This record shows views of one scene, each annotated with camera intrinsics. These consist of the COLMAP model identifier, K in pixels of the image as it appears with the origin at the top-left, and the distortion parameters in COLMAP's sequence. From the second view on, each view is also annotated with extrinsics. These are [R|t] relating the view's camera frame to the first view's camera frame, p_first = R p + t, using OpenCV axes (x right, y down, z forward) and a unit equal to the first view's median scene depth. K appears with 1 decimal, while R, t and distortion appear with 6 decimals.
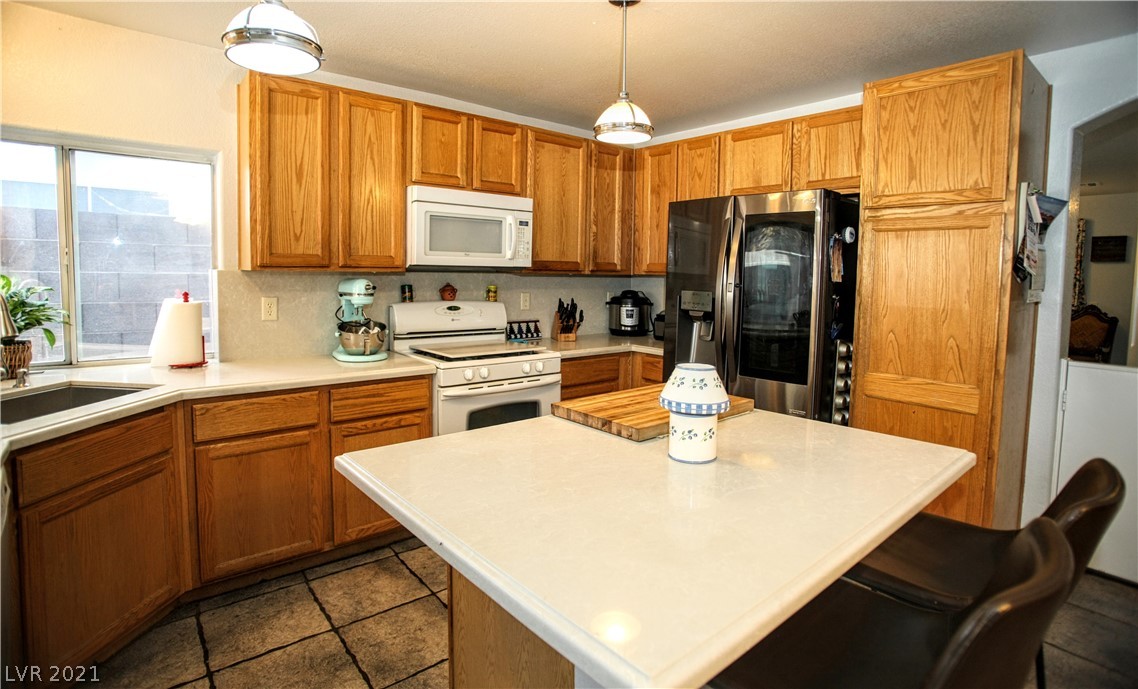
lens RADIAL K [[568.4, 0, 567.4], [0, 568.4, 319.9], [0, 0, 1]] dist [-0.070662, 0.028556]
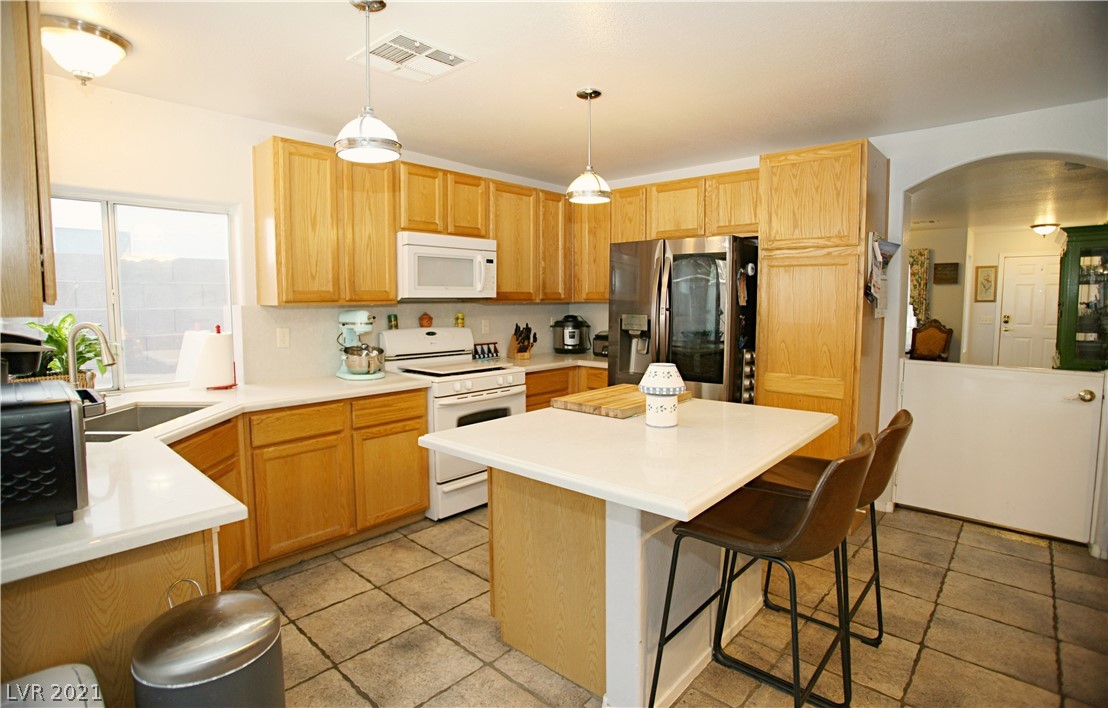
lens RADIAL K [[543.4, 0, 554.0], [0, 543.4, 354.0], [0, 0, 1]] dist [-0.053823, 0.000121]
pose [[0.991240, -0.030579, 0.128483, -0.123707], [0.028182, 0.999394, 0.020434, 0.007957], [-0.129030, -0.016634, 0.991501, -0.200958]]
